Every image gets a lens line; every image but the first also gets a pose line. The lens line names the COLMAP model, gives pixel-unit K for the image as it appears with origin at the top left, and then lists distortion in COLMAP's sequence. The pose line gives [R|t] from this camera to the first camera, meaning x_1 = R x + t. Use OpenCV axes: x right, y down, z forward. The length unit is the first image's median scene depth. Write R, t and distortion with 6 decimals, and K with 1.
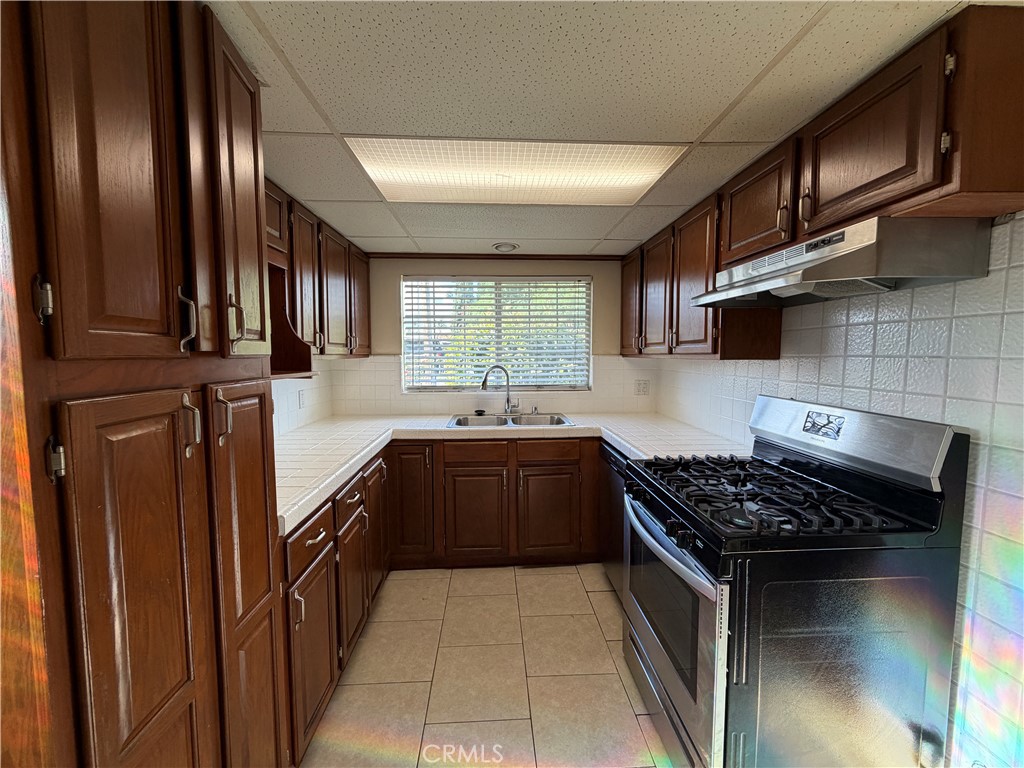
lens RADIAL K [[407.4, 0, 507.0], [0, 407.4, 384.7], [0, 0, 1]] dist [-0.000767, -0.000033]
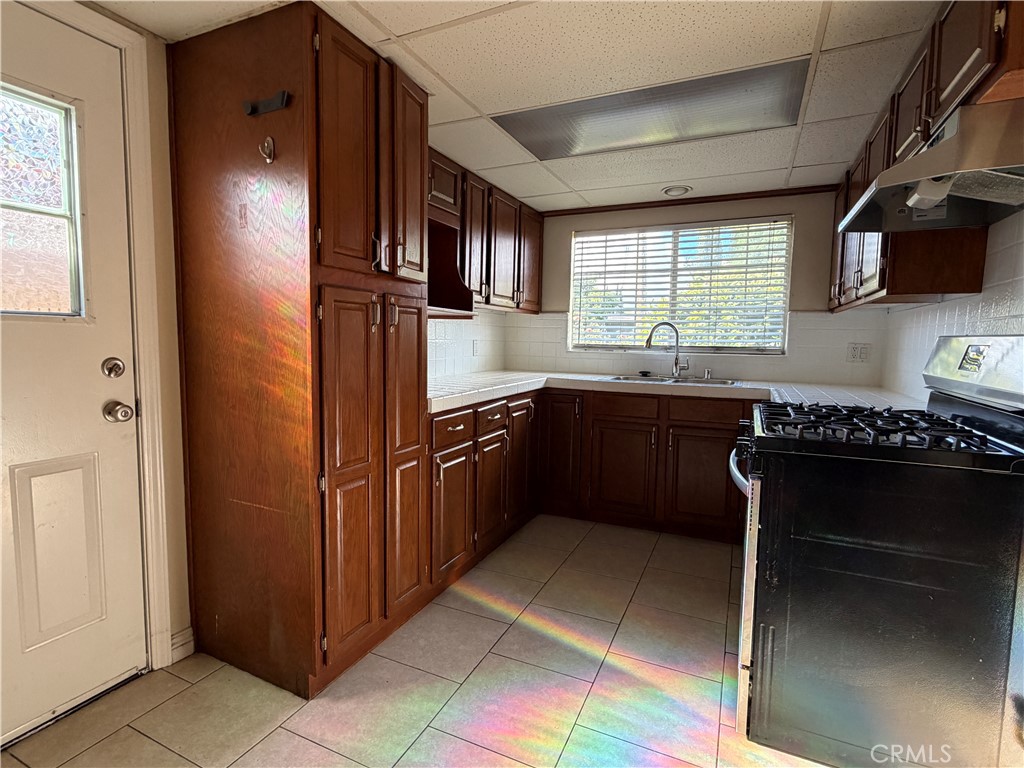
lens RADIAL K [[507.7, 0, 510.4], [0, 507.7, 387.9], [0, 0, 1]] dist [0.004977, 0.001119]
pose [[0.887518, 0.060930, -0.456727, 0.294363], [-0.053915, 0.998142, 0.028390, 0.128814], [0.457608, -0.000572, 0.889154, -0.261883]]
